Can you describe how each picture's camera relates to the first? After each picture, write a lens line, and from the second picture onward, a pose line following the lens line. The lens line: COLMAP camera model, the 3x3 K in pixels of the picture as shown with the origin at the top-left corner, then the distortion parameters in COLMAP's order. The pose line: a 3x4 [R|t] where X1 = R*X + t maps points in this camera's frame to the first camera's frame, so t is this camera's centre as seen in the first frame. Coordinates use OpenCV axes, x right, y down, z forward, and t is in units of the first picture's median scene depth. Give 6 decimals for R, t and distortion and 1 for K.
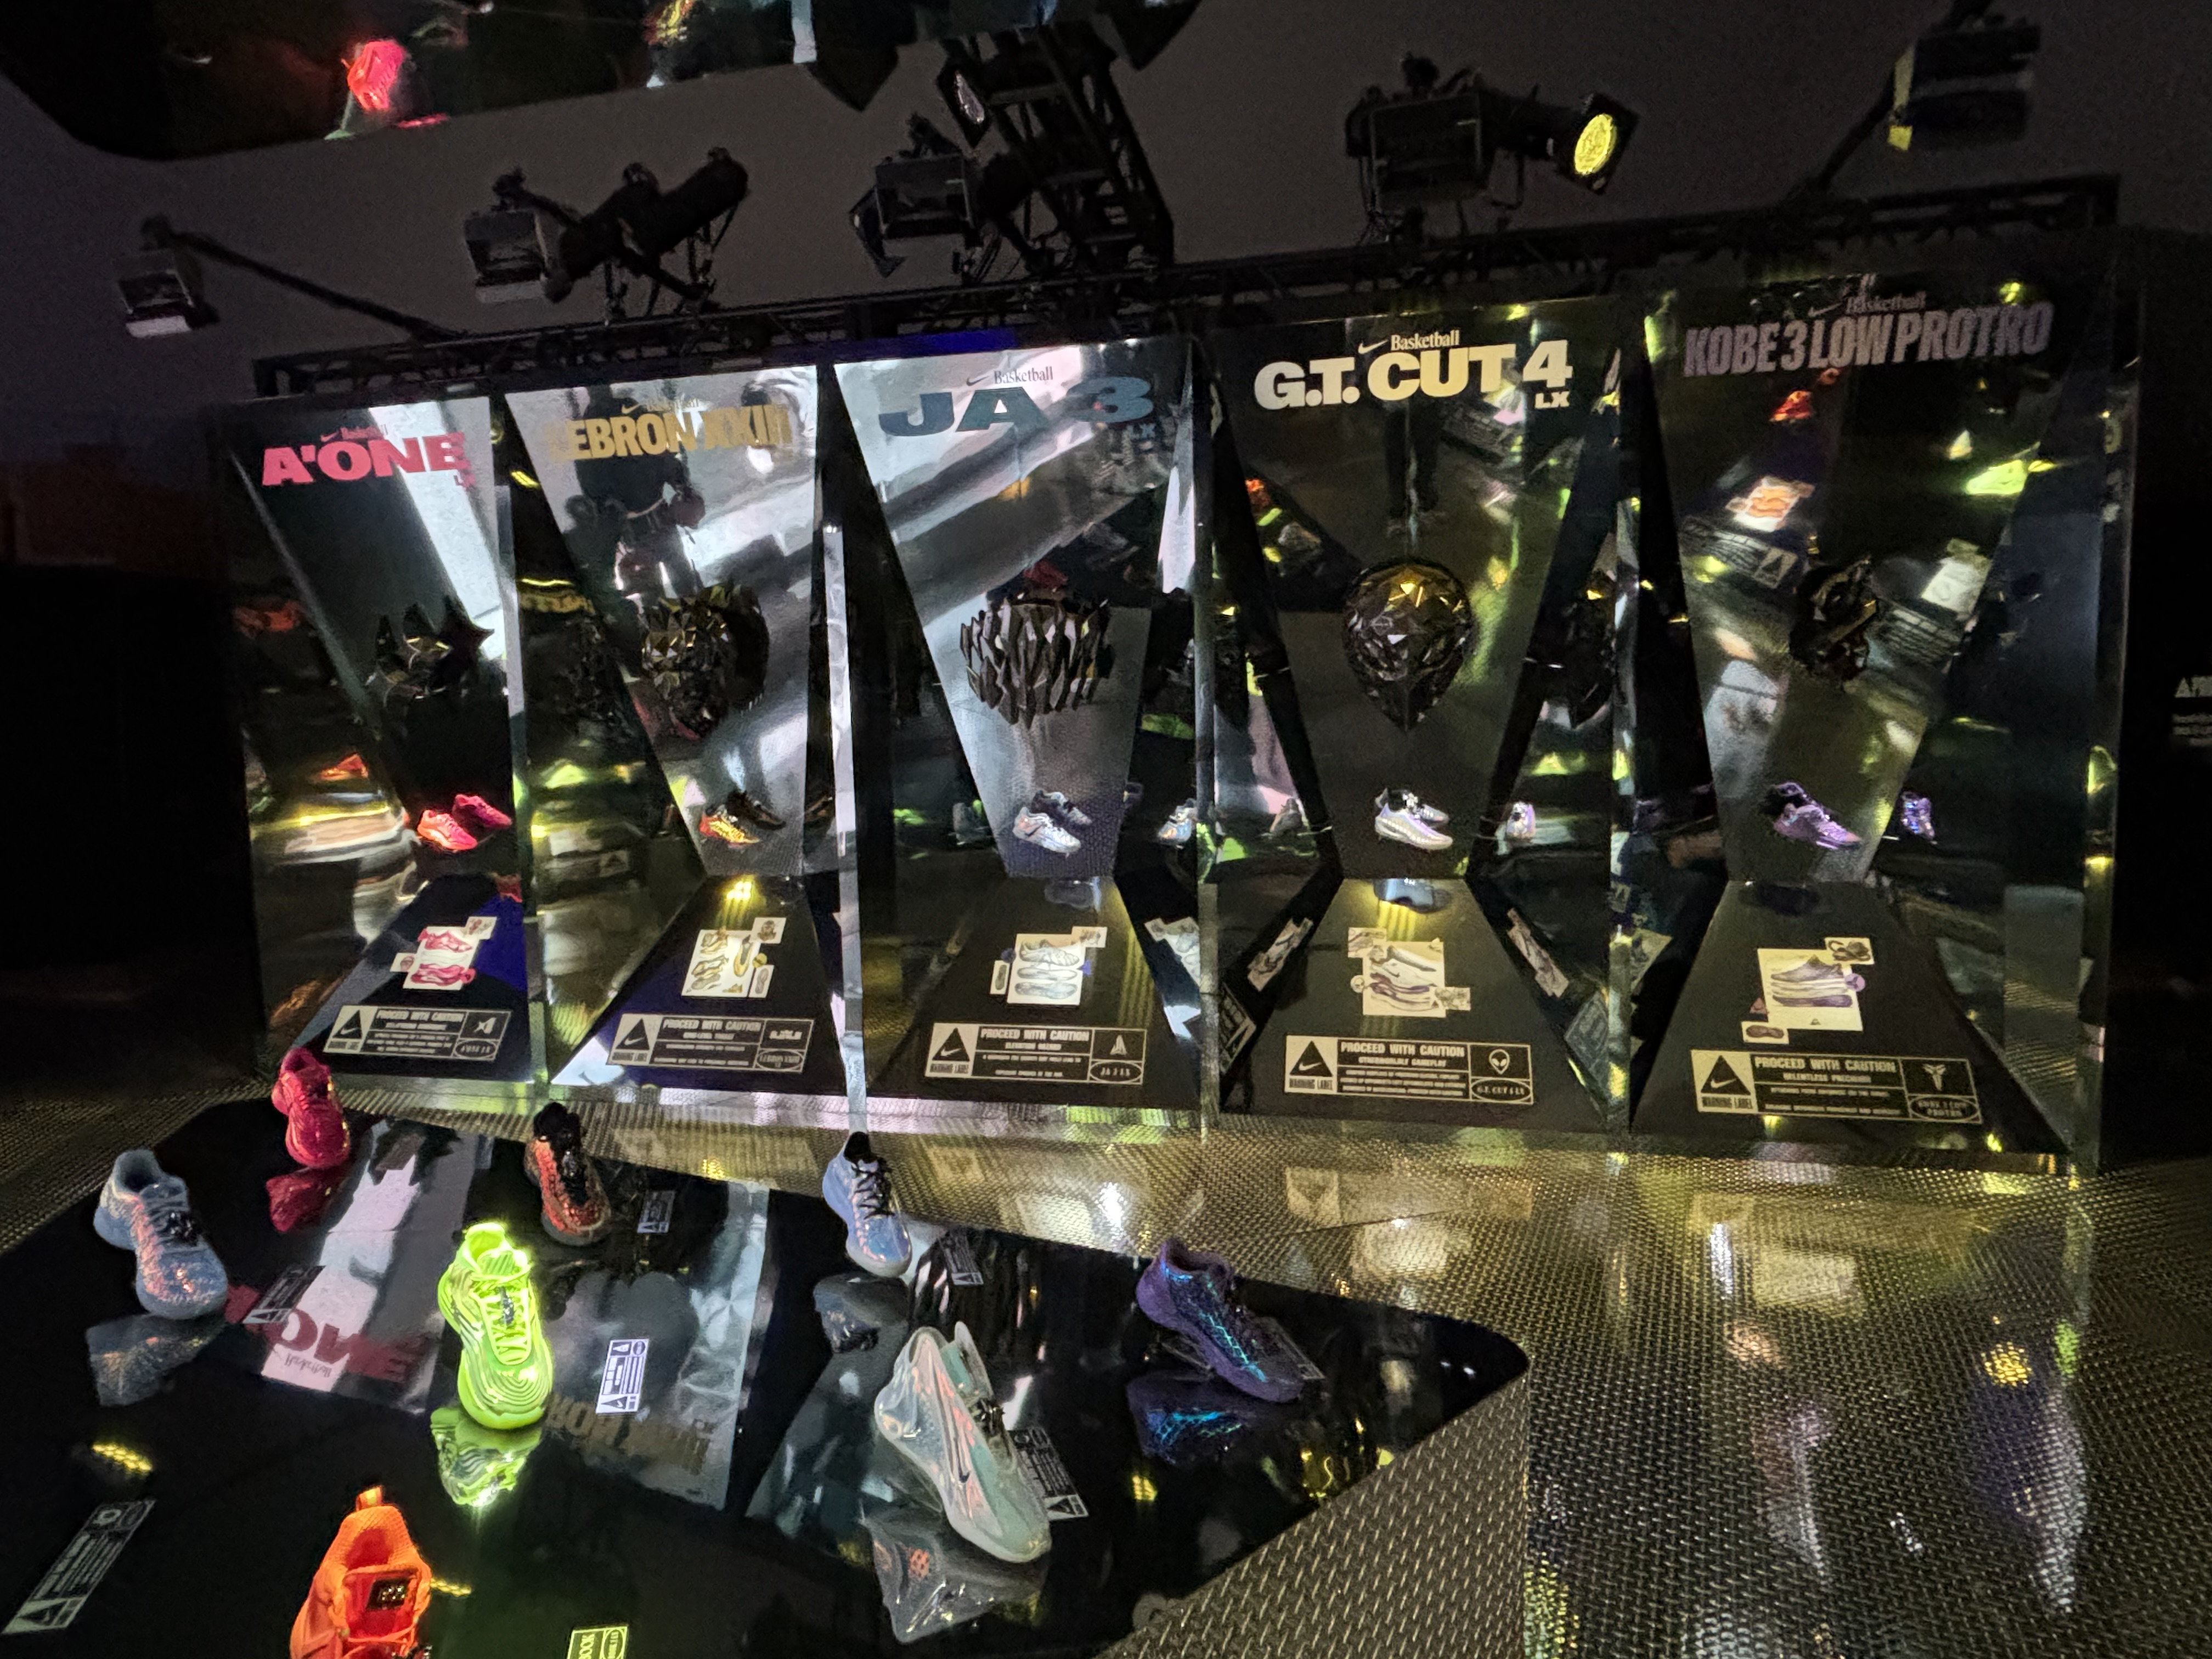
lens RADIAL K [[1215.1, 0, 1078.2], [0, 1215.1, 833.5], [0, 0, 1]] dist [0.009415, -0.008169]
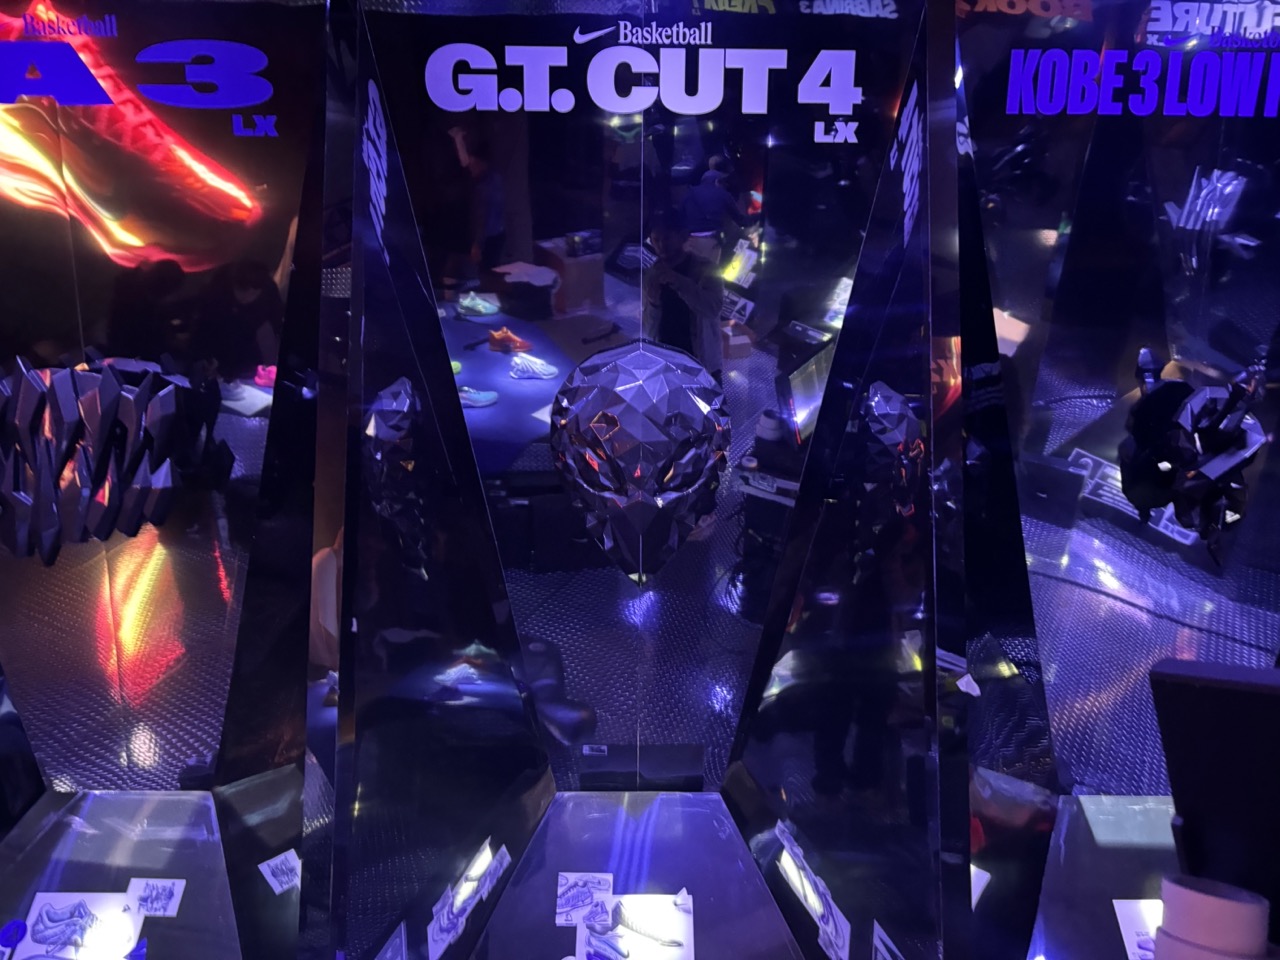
lens RADIAL K [[958.0, 0, 617.4], [0, 958.0, 475.2], [0, 0, 1]] dist [0.045627, 0.002394]
pose [[0.976753, 0.045847, 0.209408, 0.137905], [-0.010708, 0.986078, -0.165941, -0.054062], [-0.214100, 0.159841, 0.963645, 0.459904]]
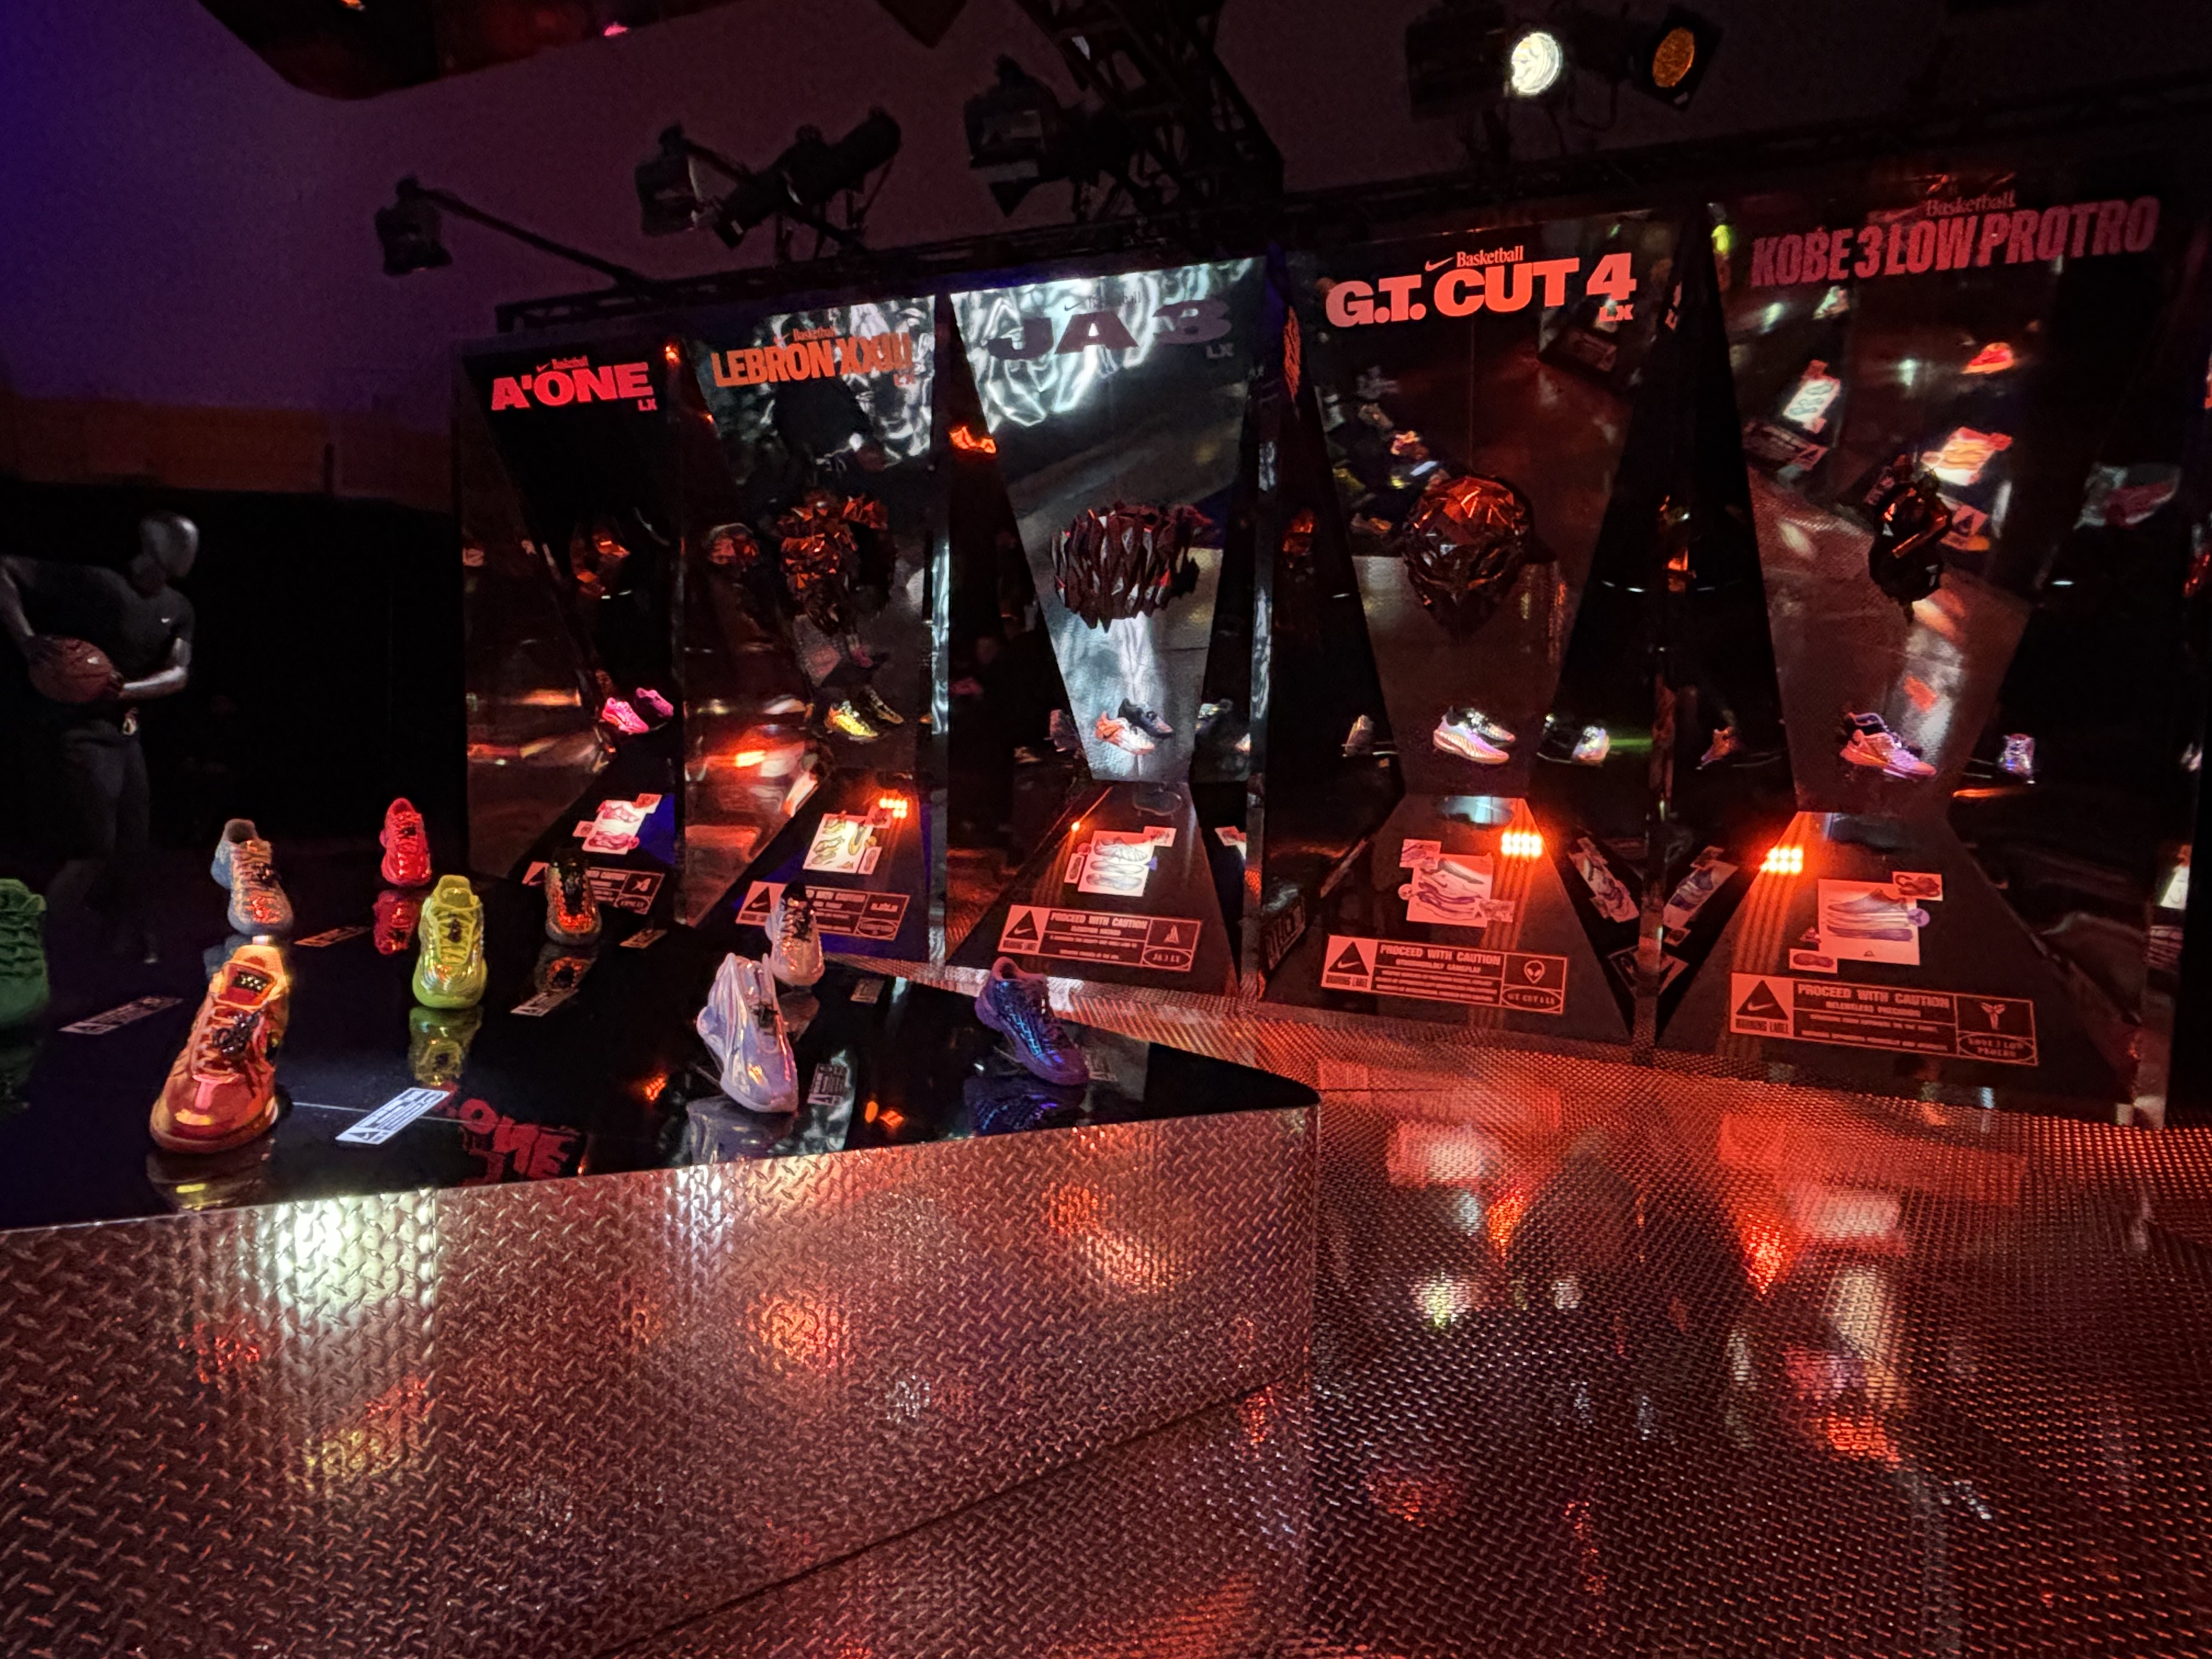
lens RADIAL K [[1215.1, 0, 1102.2], [0, 1215.1, 833.0], [0, 0, 1]] dist [0.009415, -0.008169]
pose [[0.982714, 0.063309, -0.173970, 0.156614], [-0.062843, 0.997990, 0.008193, 0.083736], [0.174139, 0.002882, 0.984717, -0.060783]]
